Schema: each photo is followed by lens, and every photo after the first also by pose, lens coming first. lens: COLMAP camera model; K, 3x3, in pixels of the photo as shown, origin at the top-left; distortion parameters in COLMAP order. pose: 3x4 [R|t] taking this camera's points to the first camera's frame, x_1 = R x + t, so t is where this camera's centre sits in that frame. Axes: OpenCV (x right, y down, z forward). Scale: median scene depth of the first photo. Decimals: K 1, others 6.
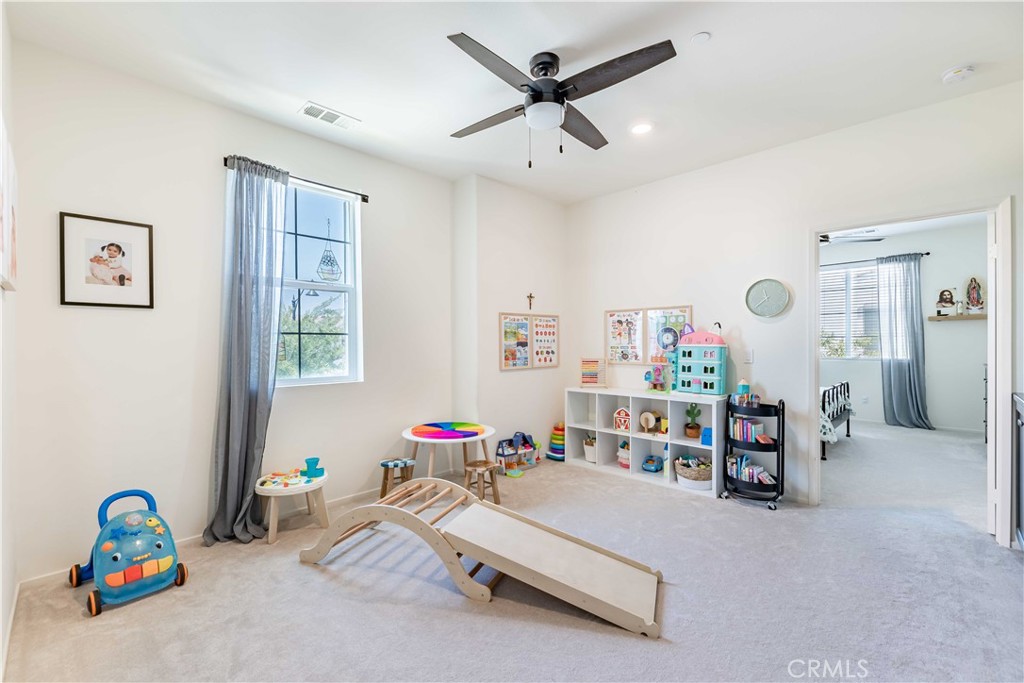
lens RADIAL K [[431.4, 0, 503.5], [0, 431.4, 347.0], [0, 0, 1]] dist [-0.000307, -0.000708]
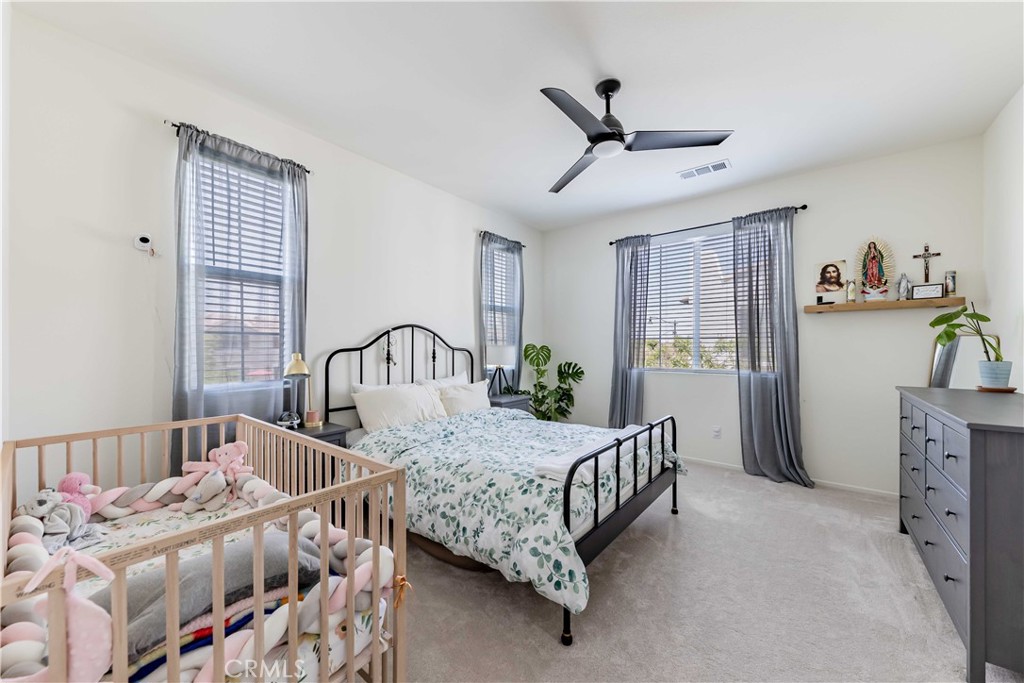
lens RADIAL K [[368.6, 0, 506.0], [0, 368.6, 347.1], [0, 0, 1]] dist [-0.001033, -0.000309]
pose [[0.994638, 0.007668, 0.103137, 0.502324], [-0.007405, 0.999968, -0.002938, -0.006244], [-0.103156, 0.002158, 0.994663, 0.515274]]
